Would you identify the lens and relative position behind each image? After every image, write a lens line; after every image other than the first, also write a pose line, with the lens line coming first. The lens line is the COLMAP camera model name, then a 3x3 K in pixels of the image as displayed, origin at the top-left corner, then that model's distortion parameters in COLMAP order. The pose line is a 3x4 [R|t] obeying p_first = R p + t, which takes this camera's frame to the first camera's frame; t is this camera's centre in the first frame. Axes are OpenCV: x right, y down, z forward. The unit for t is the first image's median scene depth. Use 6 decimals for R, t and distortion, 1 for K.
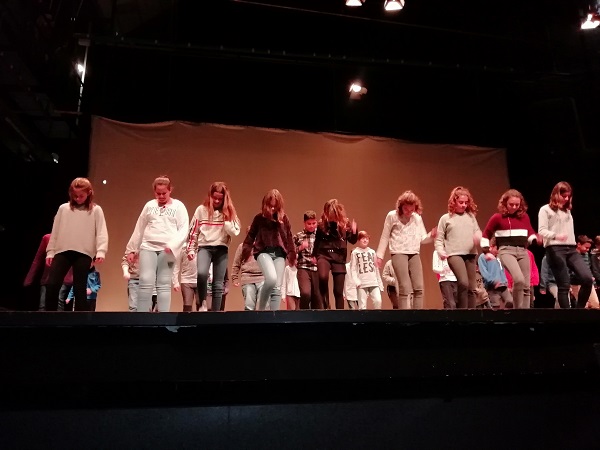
lens RADIAL K [[450.2, 0, 300.0], [0, 450.2, 225.0], [0, 0, 1]] dist [-0.007752, -0.002839]
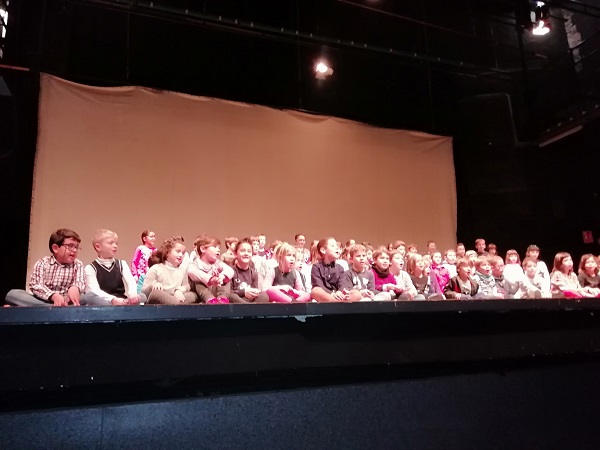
lens RADIAL K [[450.2, 0, 300.0], [0, 450.2, 225.0], [0, 0, 1]] dist [-0.007752, -0.002839]
pose [[0.981559, 0.026280, 0.189345, -0.107537], [-0.037747, 0.997648, 0.057210, -0.009409], [-0.187396, -0.063302, 0.980243, -0.000014]]
